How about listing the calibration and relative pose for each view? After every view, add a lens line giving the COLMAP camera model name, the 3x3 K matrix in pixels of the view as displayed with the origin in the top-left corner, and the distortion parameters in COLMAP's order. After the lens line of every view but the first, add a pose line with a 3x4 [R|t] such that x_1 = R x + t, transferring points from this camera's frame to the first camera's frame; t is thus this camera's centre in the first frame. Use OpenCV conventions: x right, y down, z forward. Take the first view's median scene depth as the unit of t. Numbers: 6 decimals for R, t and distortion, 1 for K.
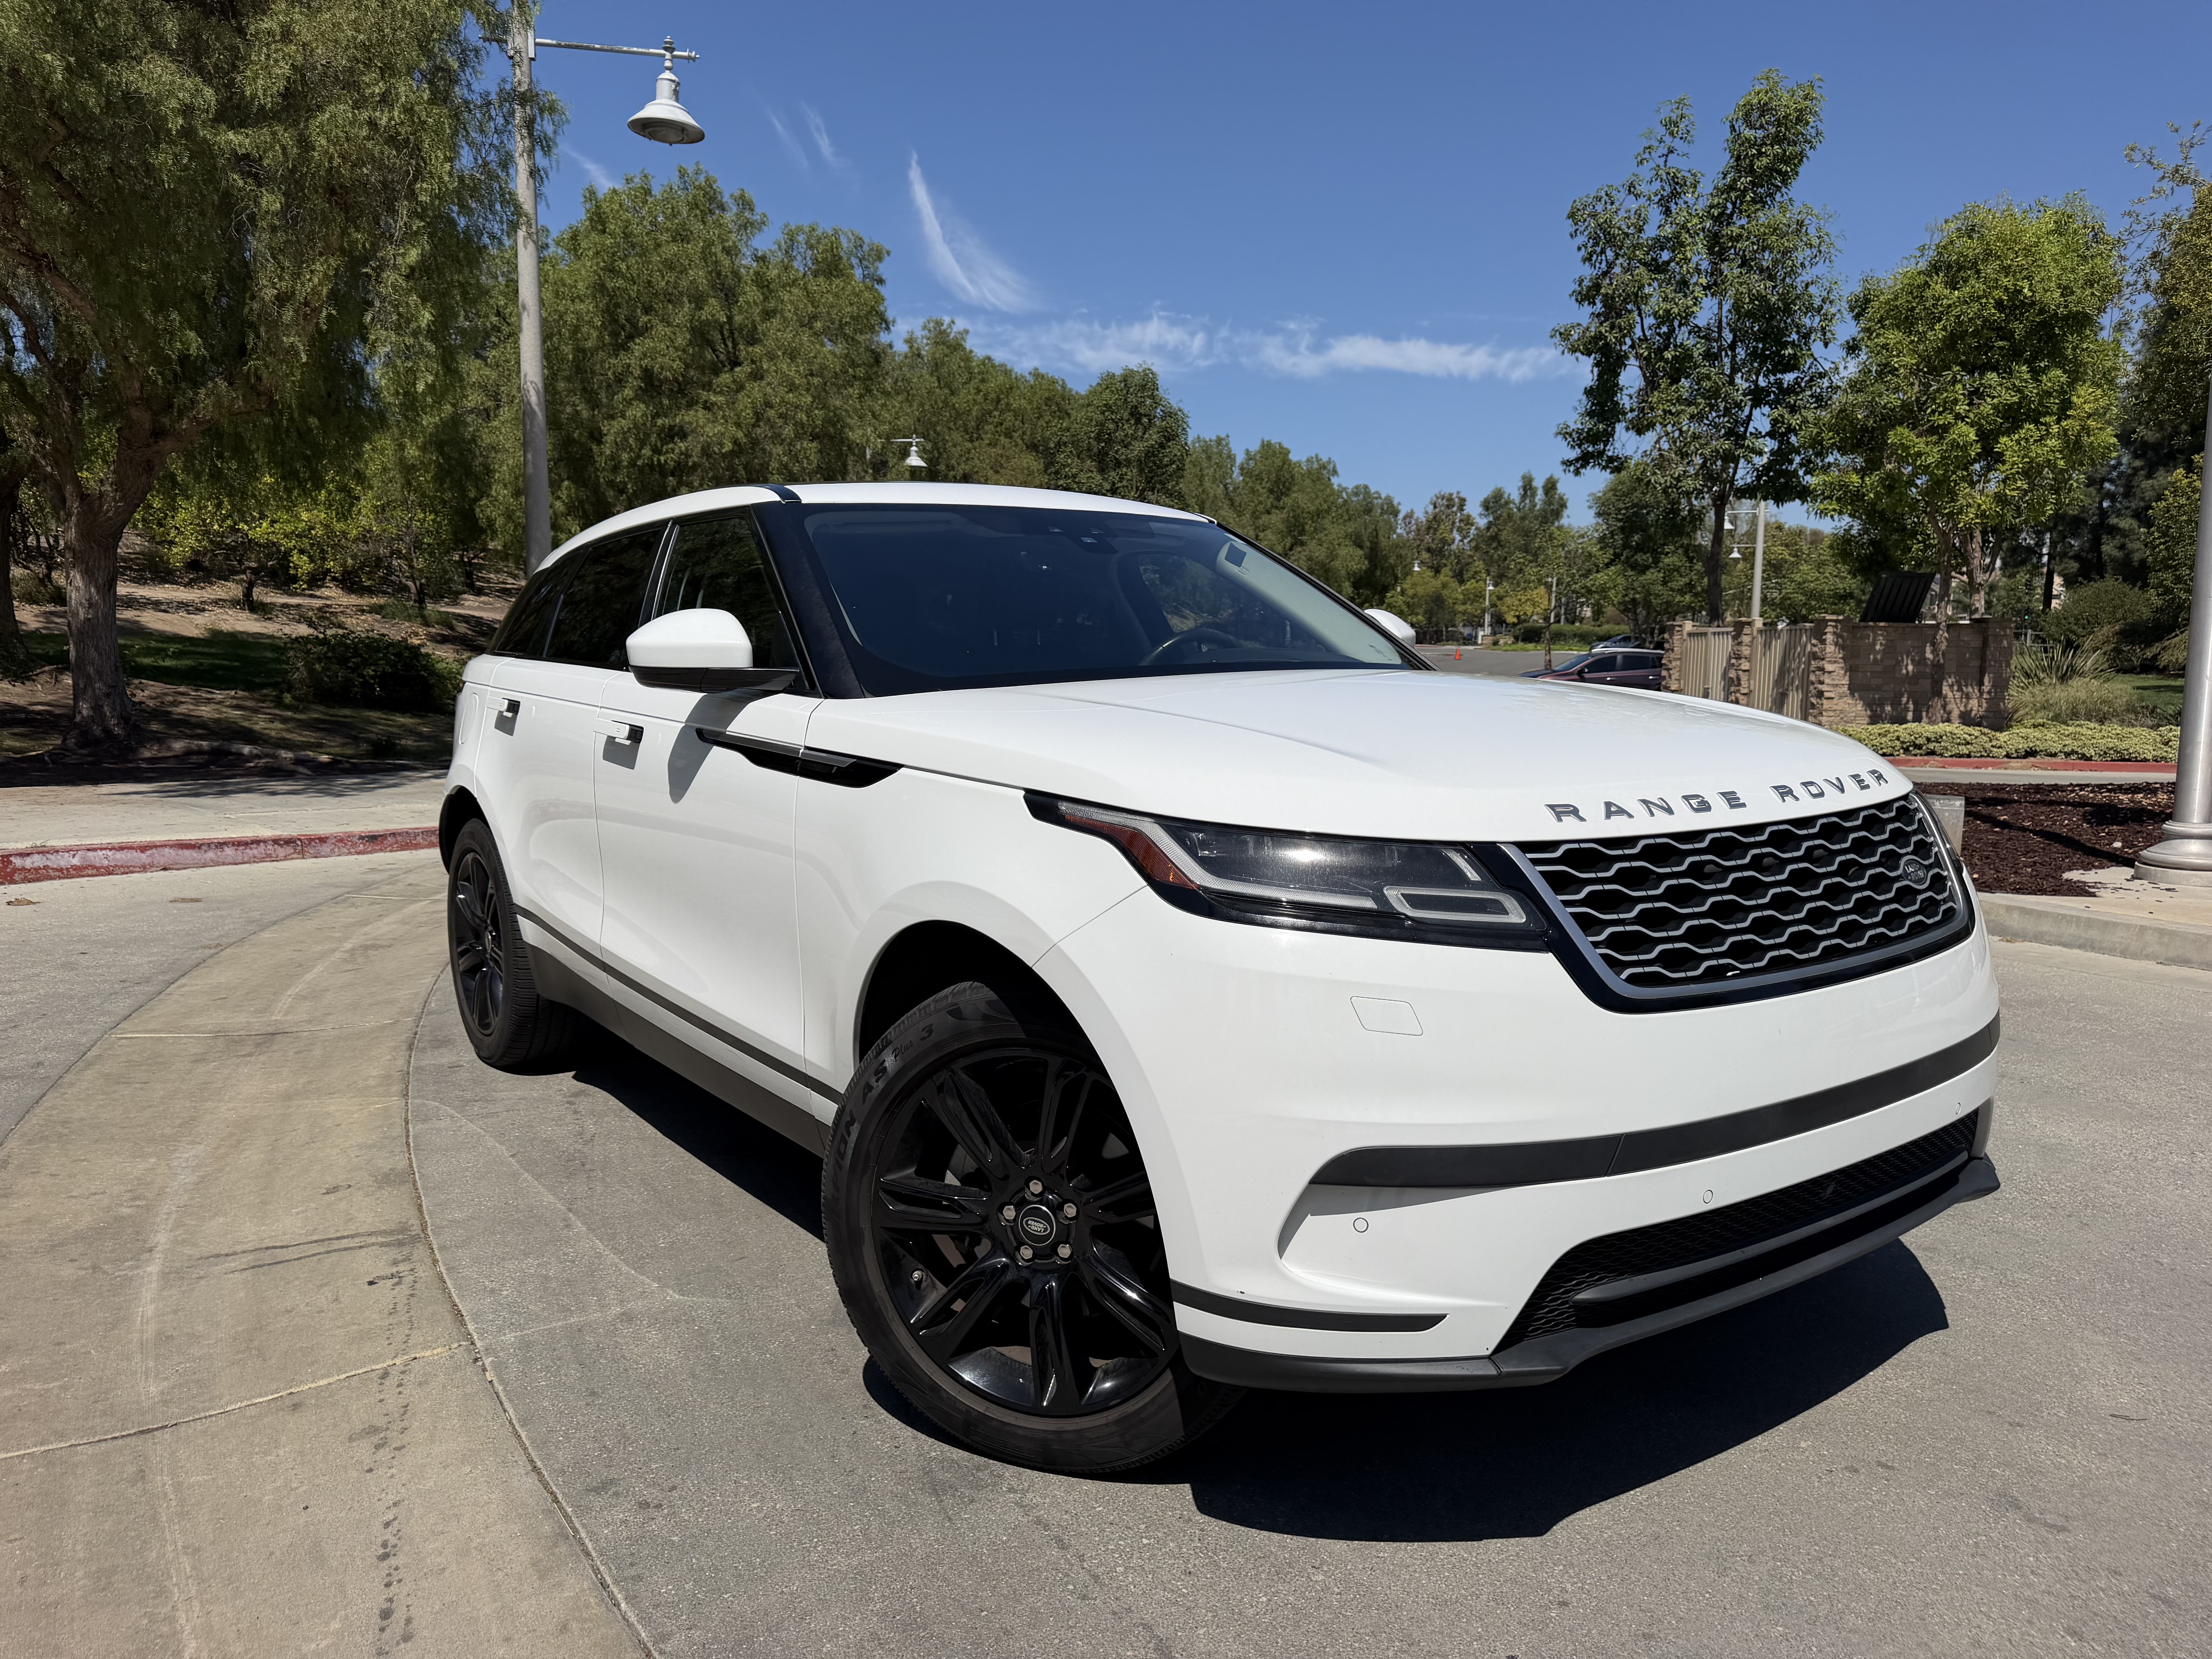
lens RADIAL K [[1553.0, 0, 1111.8], [0, 1553.0, 843.5], [0, 0, 1]] dist [0.035570, -0.047005]
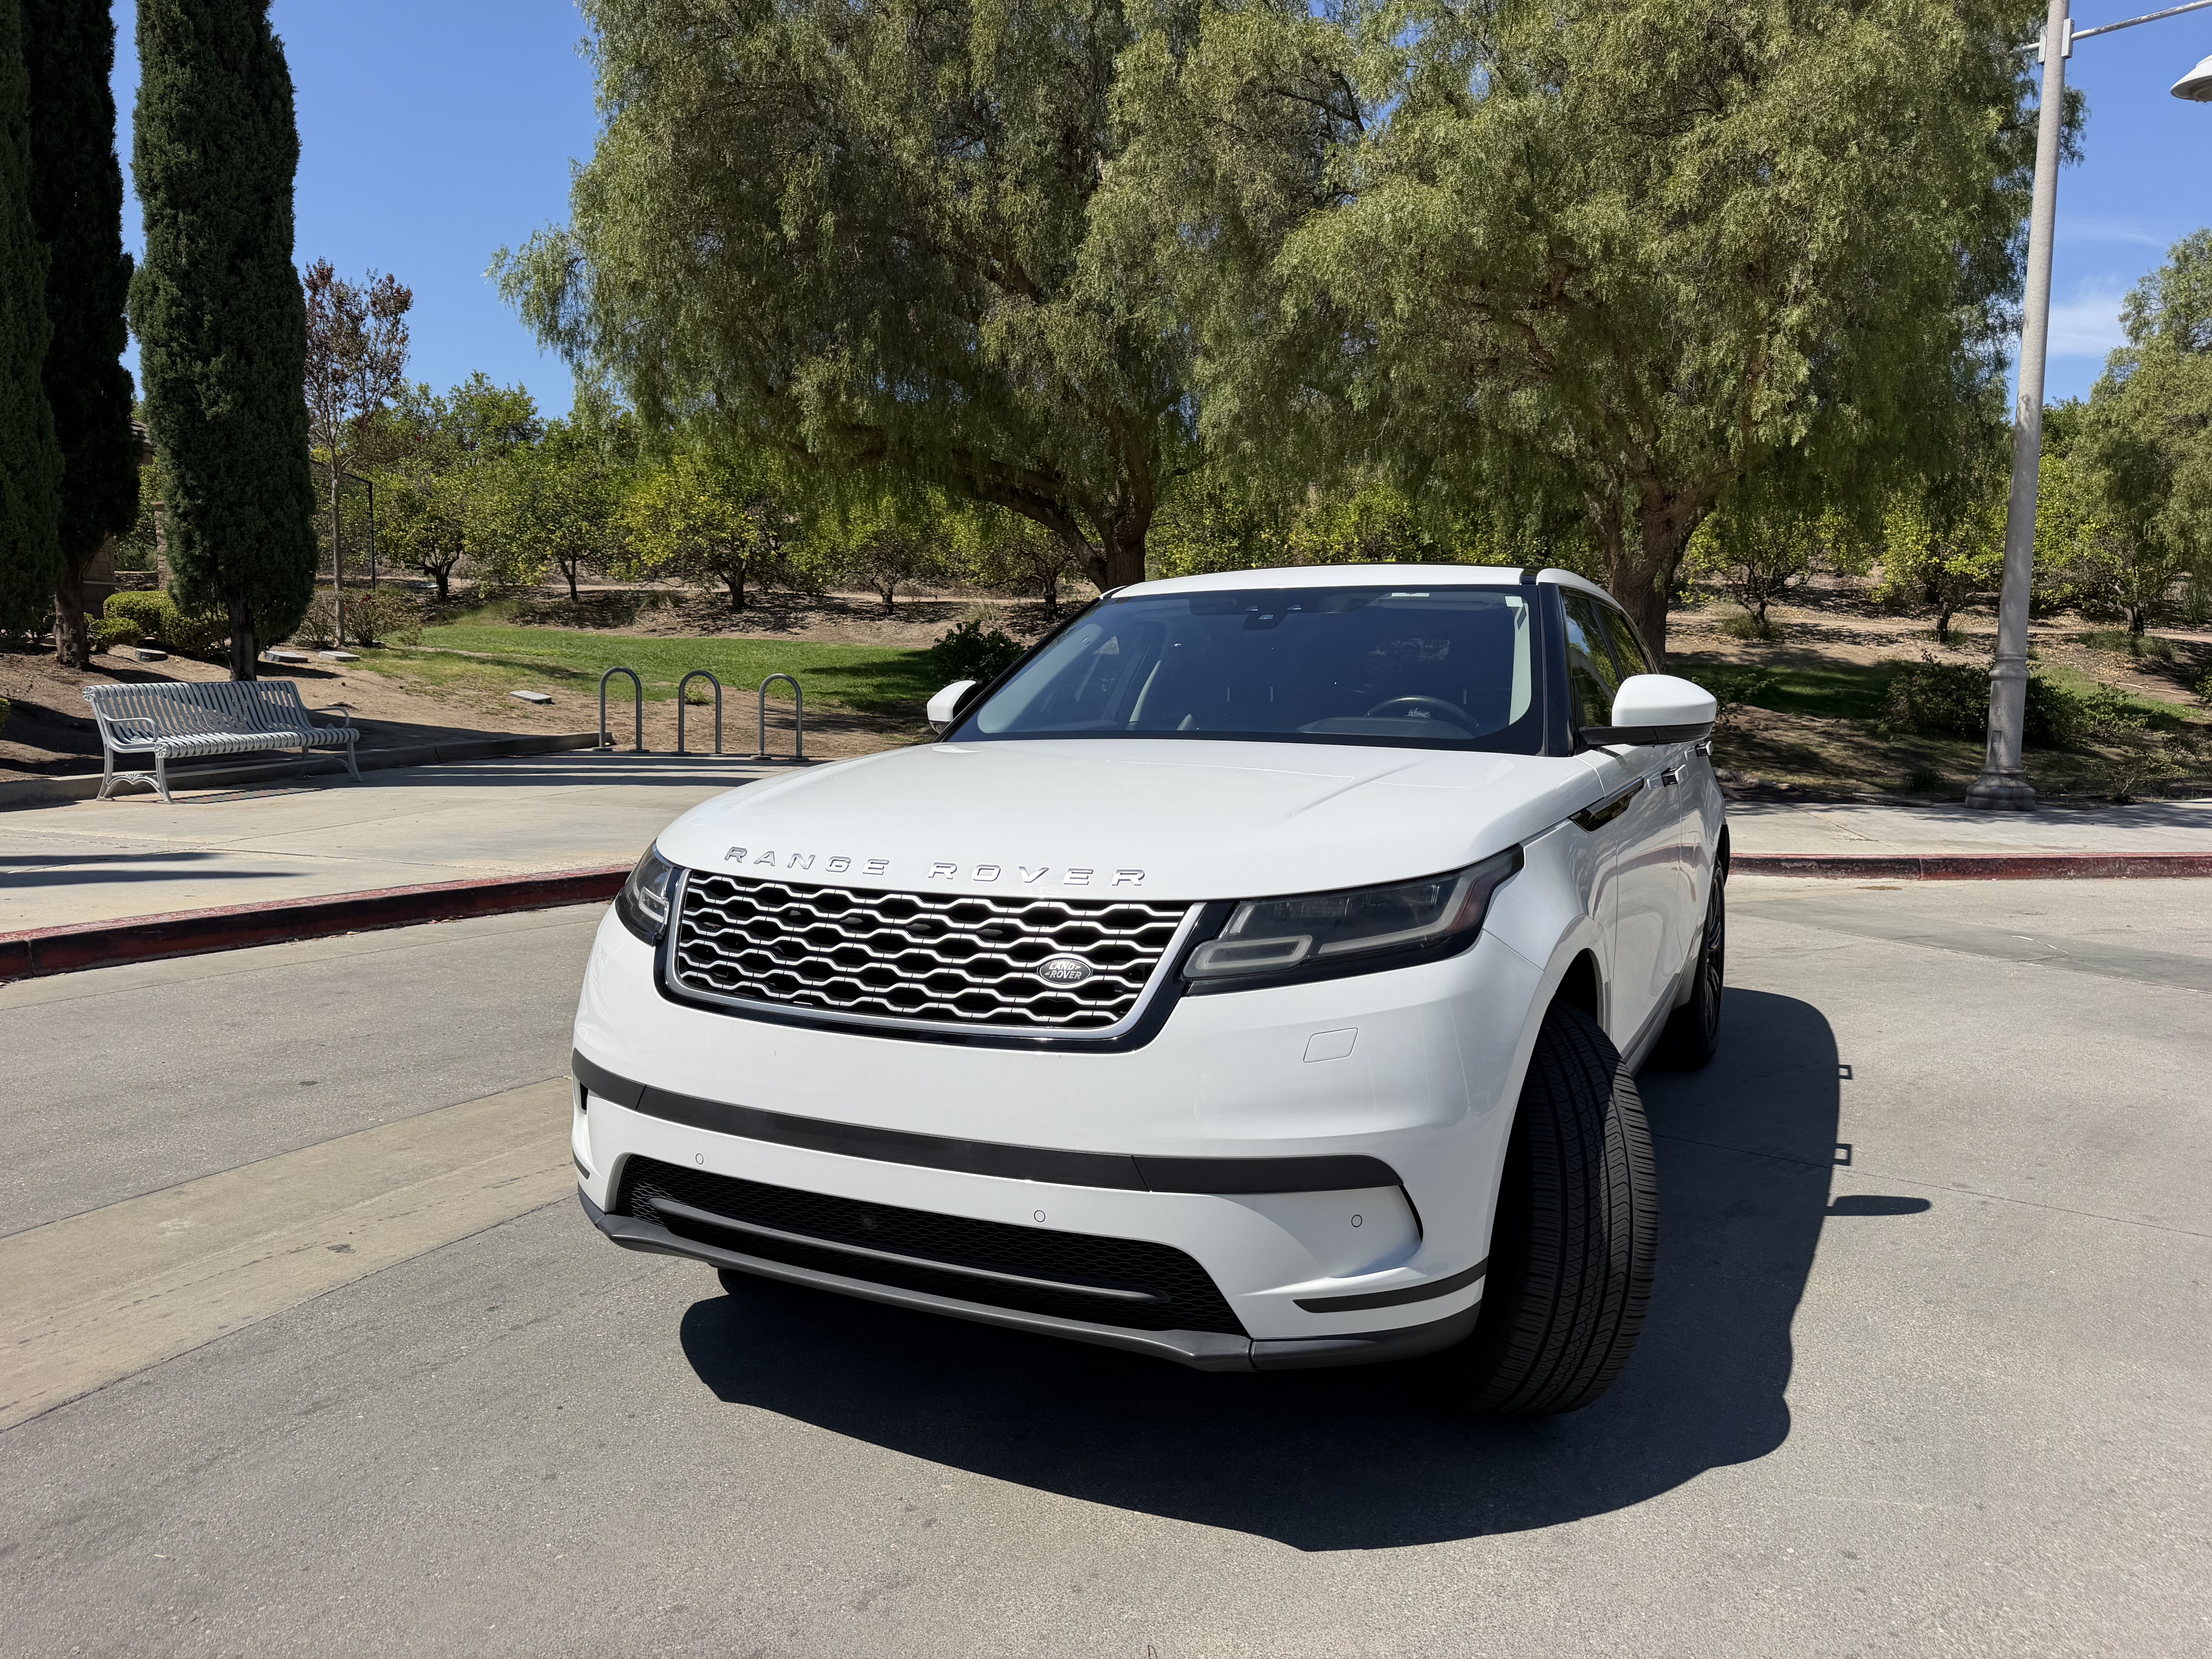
lens RADIAL K [[1553.0, 0, 1114.3], [0, 1553.0, 840.7], [0, 0, 1]] dist [0.035570, -0.047005]
pose [[0.475534, 0.096895, -0.874345, 0.119452], [-0.112476, 0.992455, 0.048812, -0.009844], [0.872477, 0.075131, 0.482844, 0.048140]]
